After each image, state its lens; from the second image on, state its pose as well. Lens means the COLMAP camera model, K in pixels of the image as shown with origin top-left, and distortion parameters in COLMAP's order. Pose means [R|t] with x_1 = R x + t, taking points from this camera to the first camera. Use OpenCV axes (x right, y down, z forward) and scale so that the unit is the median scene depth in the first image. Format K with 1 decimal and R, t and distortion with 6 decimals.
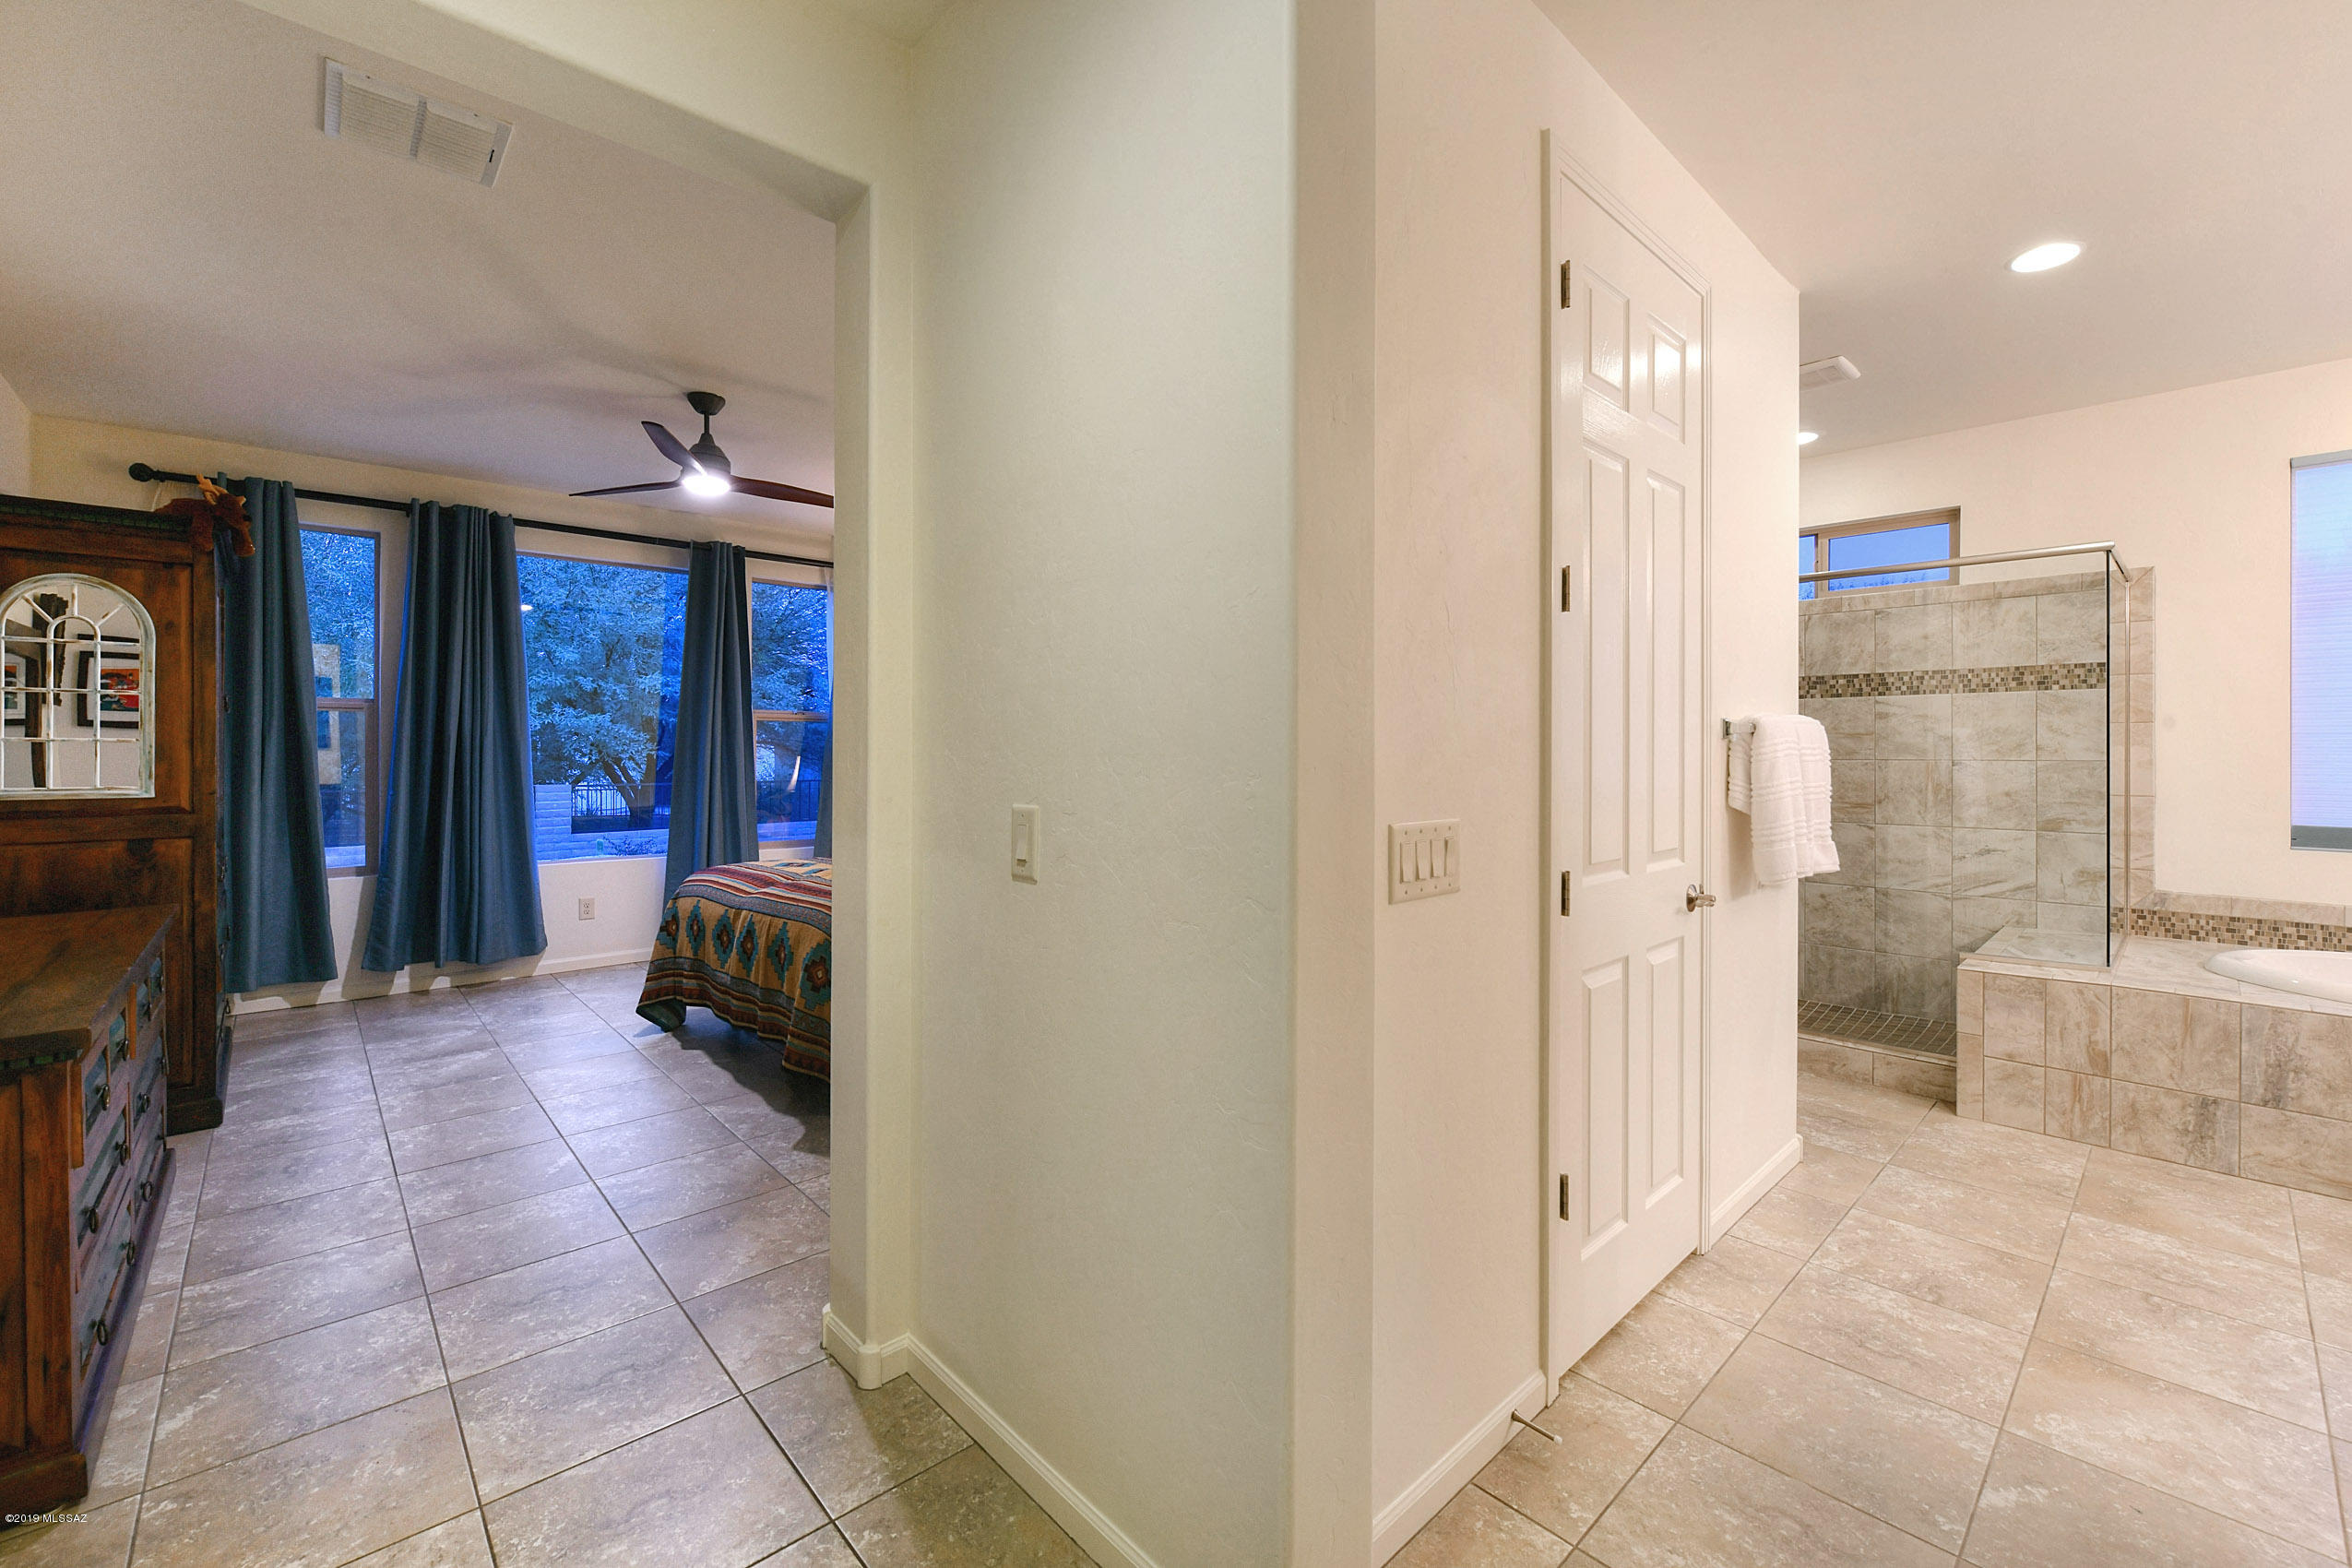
lens RADIAL K [[956.3, 0, 1186.0], [0, 956.3, 753.3], [0, 0, 1]] dist [-0.001851, -0.000398]
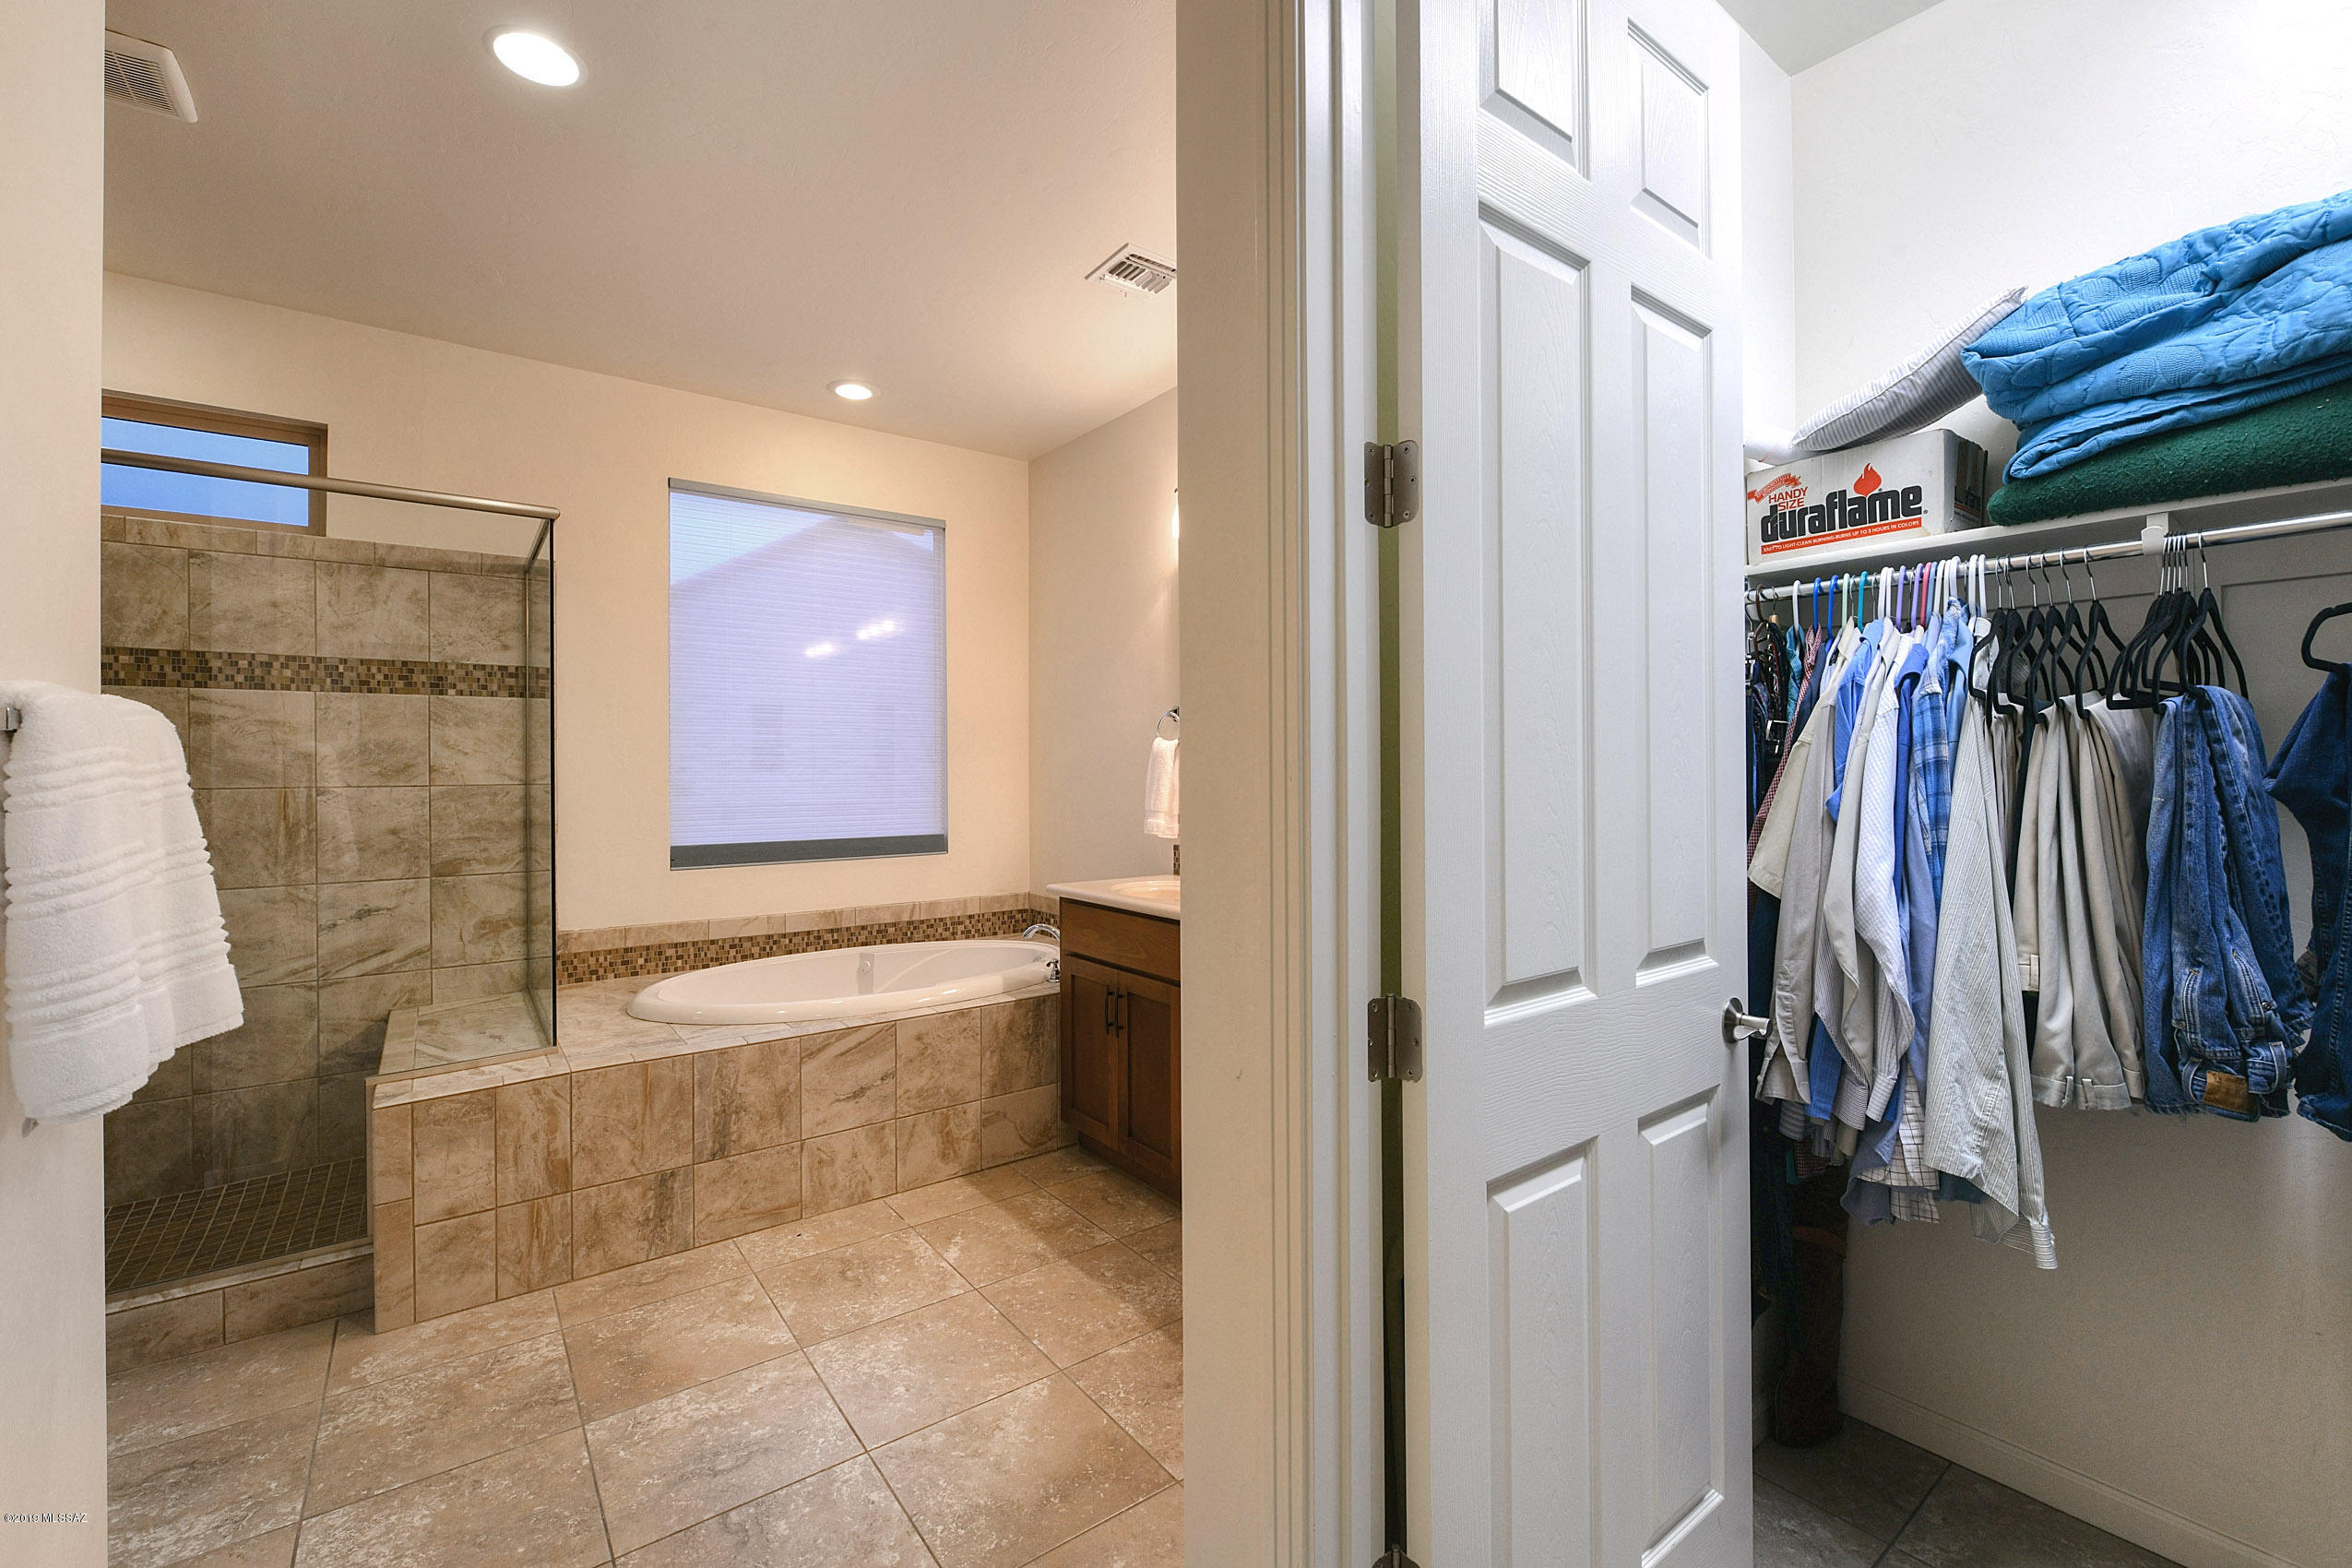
lens RADIAL K [[996.1, 0, 1186.5], [0, 996.1, 765.5], [0, 0, 1]] dist [-0.009236, -0.000692]
pose [[0.103948, 0.001503, 0.994582, 0.165329], [0.008989, 0.999957, -0.002451, -0.001344], [-0.994542, 0.009195, 0.103930, 0.318671]]
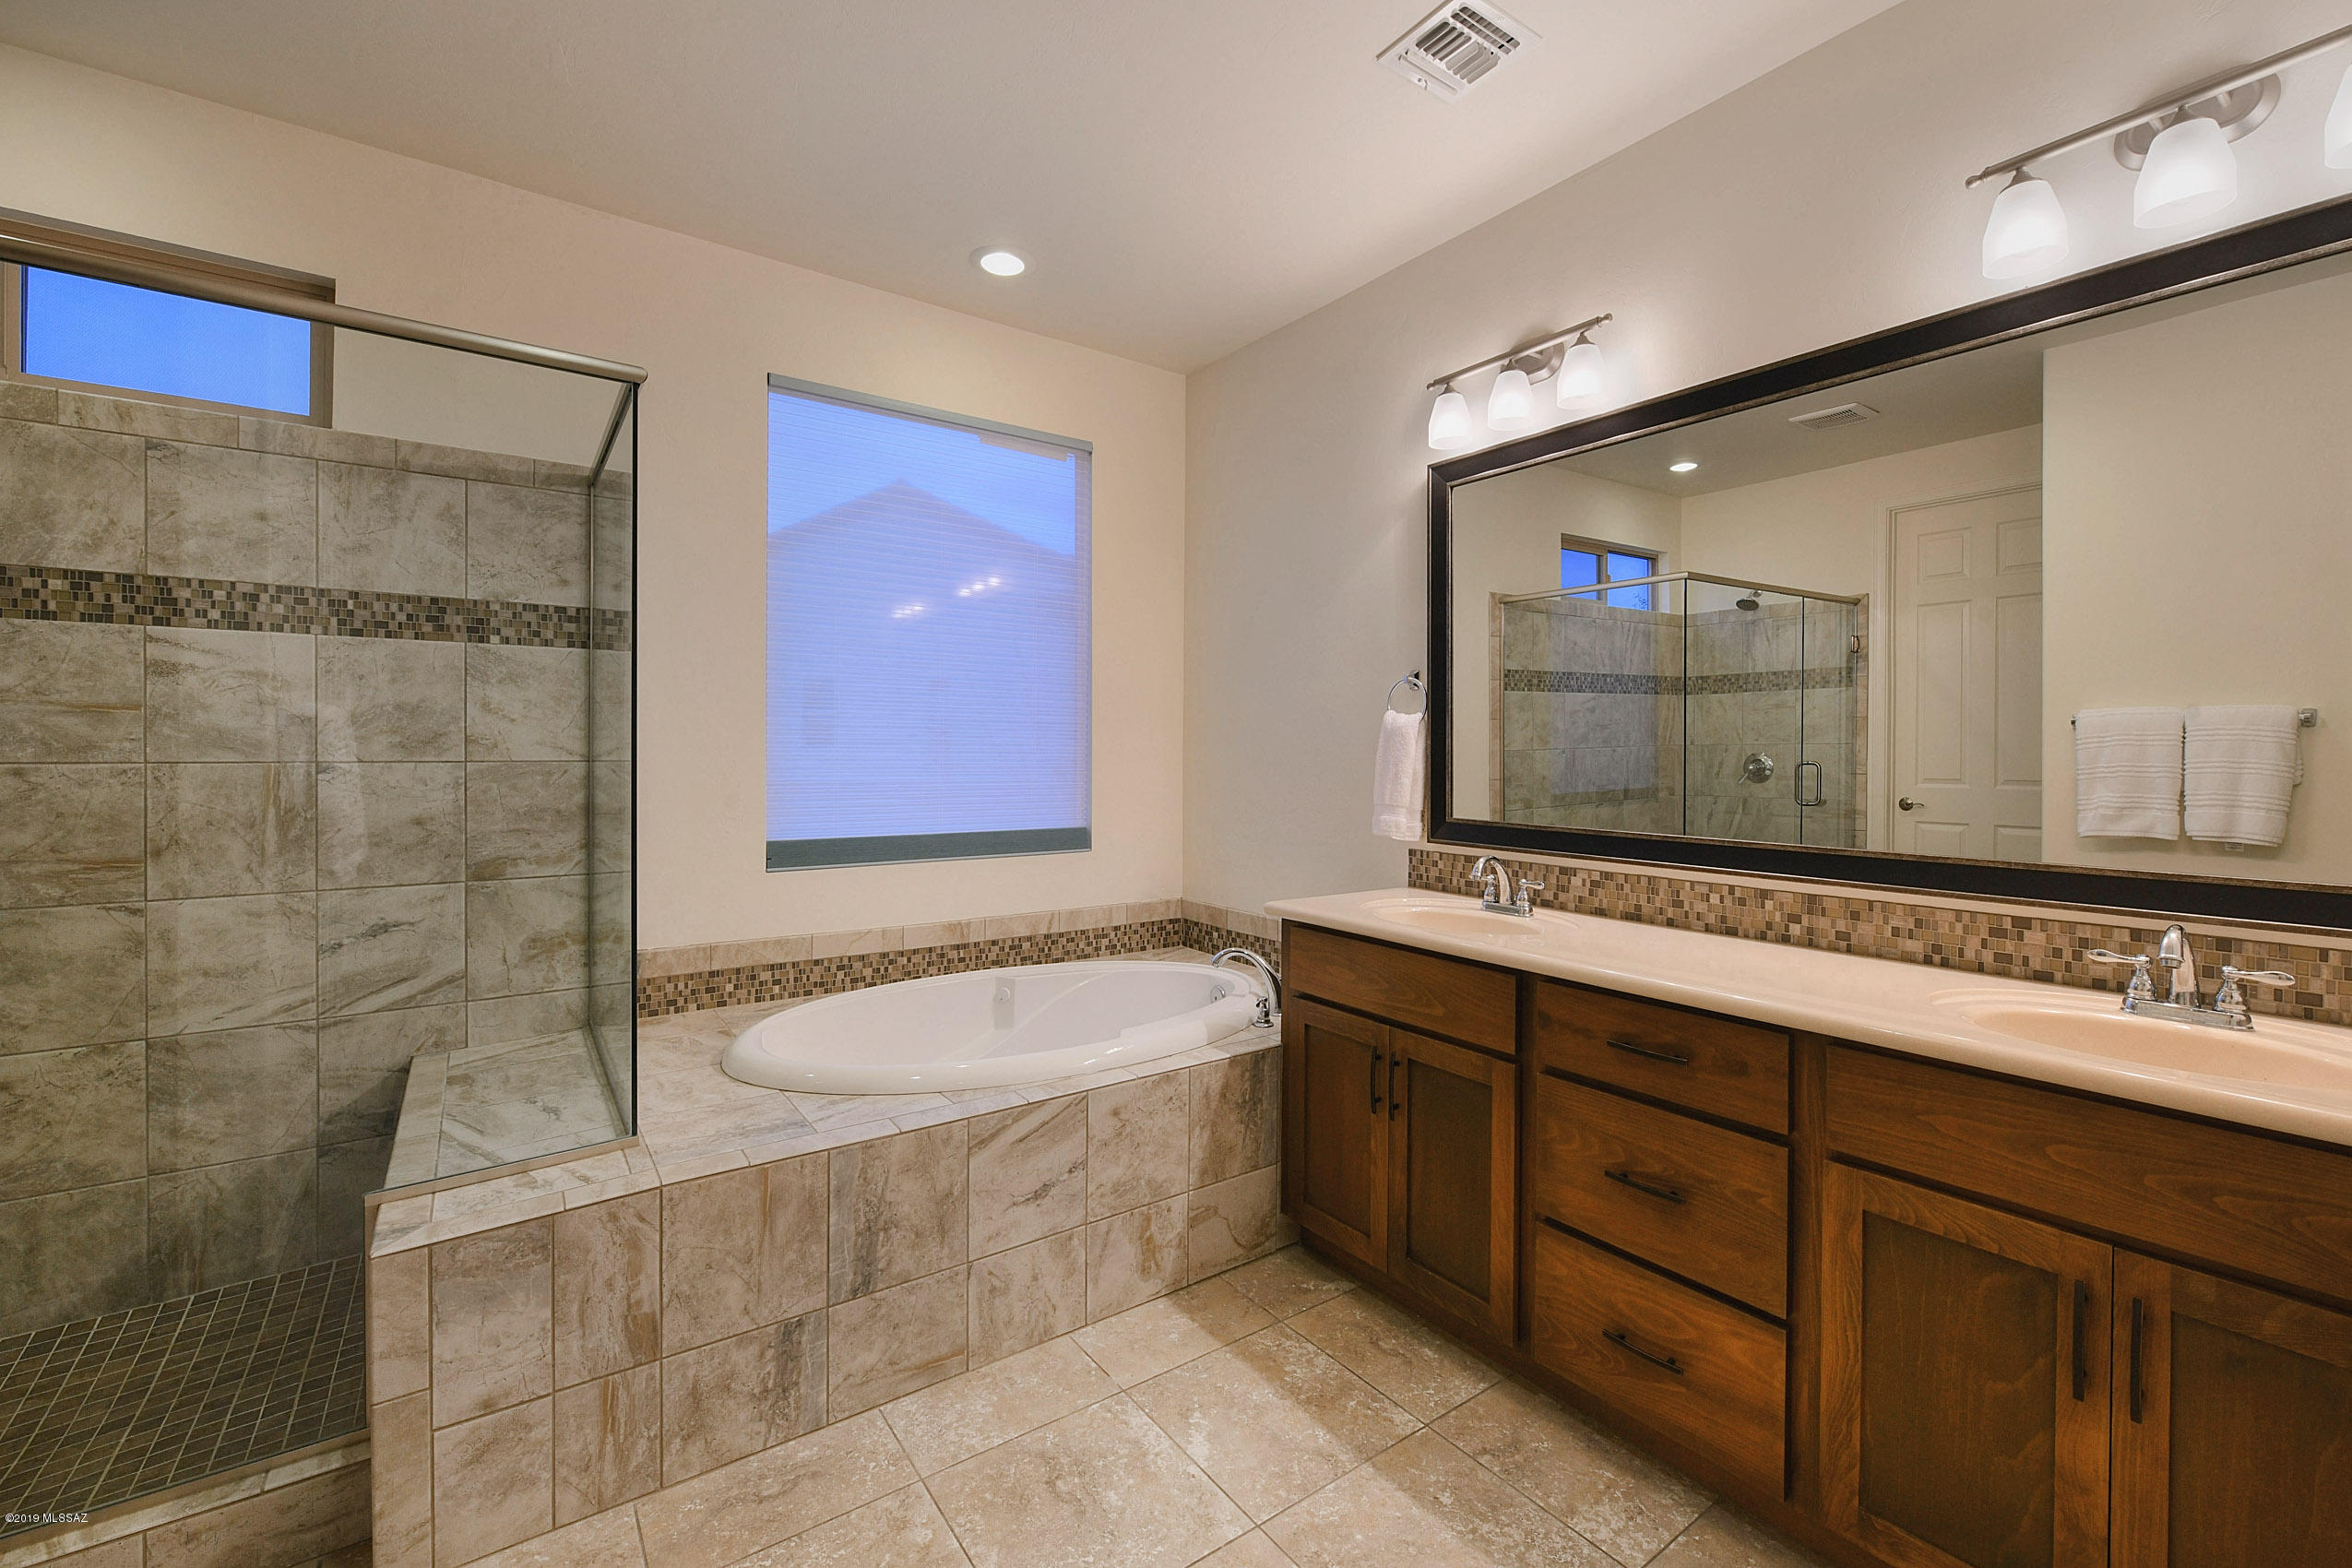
lens RADIAL K [[987.1, 0, 1183.8], [0, 987.1, 753.7], [0, 0, 1]] dist [-0.009926, -0.000210]
pose [[0.132606, -0.004303, 0.991160, 0.360474], [-0.002726, 0.999985, 0.004706, -0.001358], [-0.991165, -0.003326, 0.132592, 0.494644]]
